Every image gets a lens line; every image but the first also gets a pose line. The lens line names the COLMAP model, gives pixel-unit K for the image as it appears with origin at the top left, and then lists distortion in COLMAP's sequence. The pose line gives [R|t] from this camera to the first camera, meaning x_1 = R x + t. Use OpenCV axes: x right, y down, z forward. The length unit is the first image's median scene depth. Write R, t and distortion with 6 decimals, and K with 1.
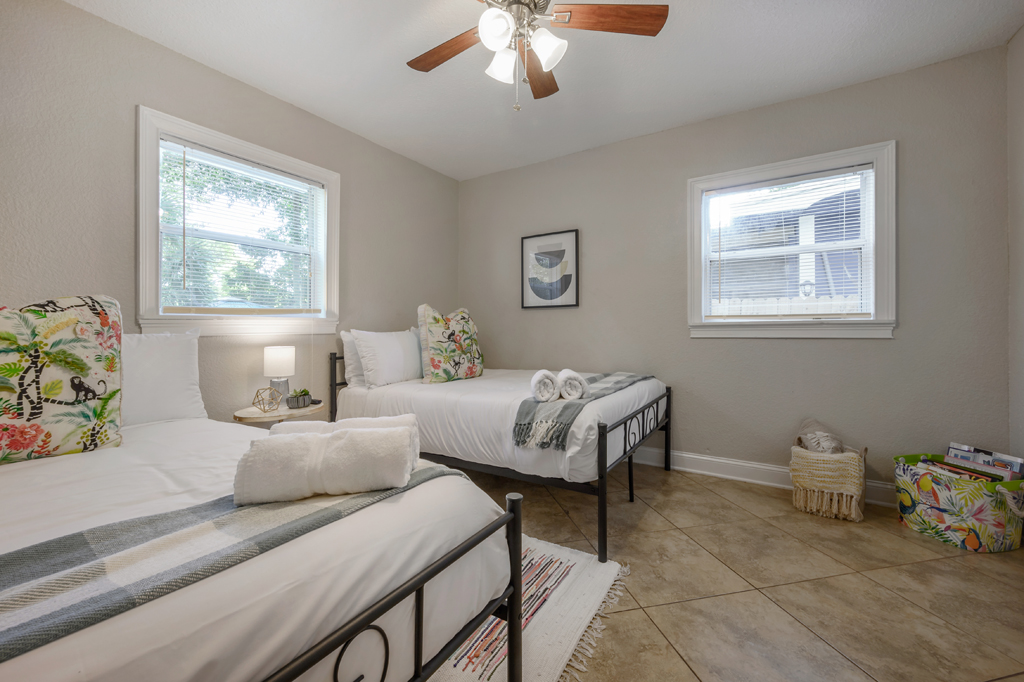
lens RADIAL K [[406.1, 0, 462.7], [0, 406.1, 326.0], [0, 0, 1]] dist [0.000090, -0.000147]
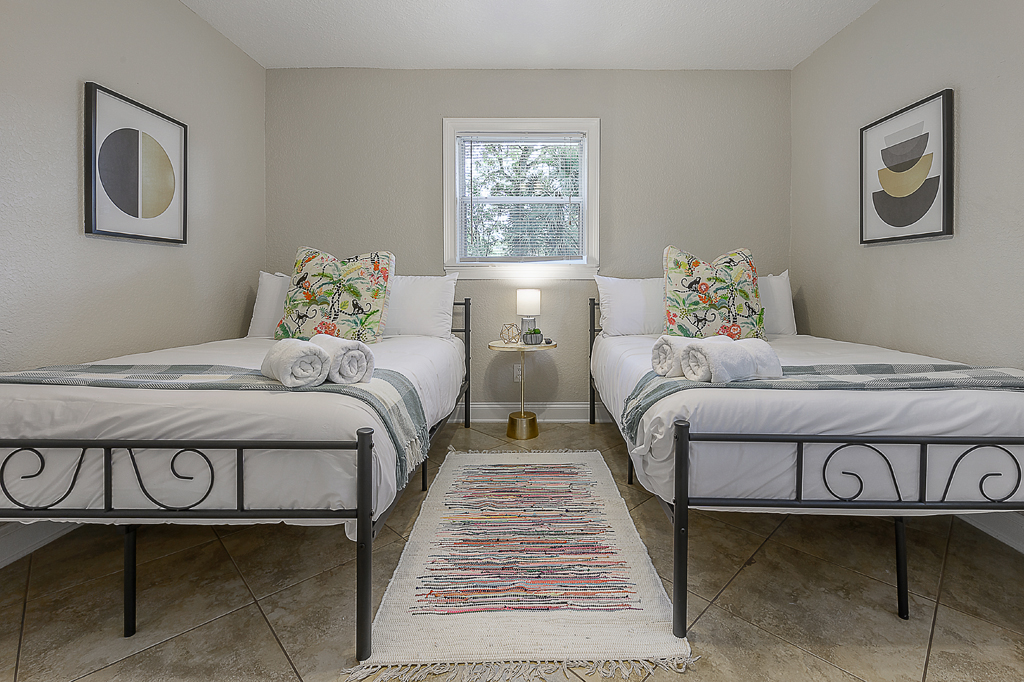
lens RADIAL K [[423.6, 0, 513.8], [0, 423.6, 277.7], [0, 0, 1]] dist [-0.000013, -0.000232]
pose [[0.589979, 0.011768, -0.807333, 0.438239], [-0.004560, 0.999926, 0.011243, 0.004083], [0.807406, -0.002952, 0.589989, 0.237484]]
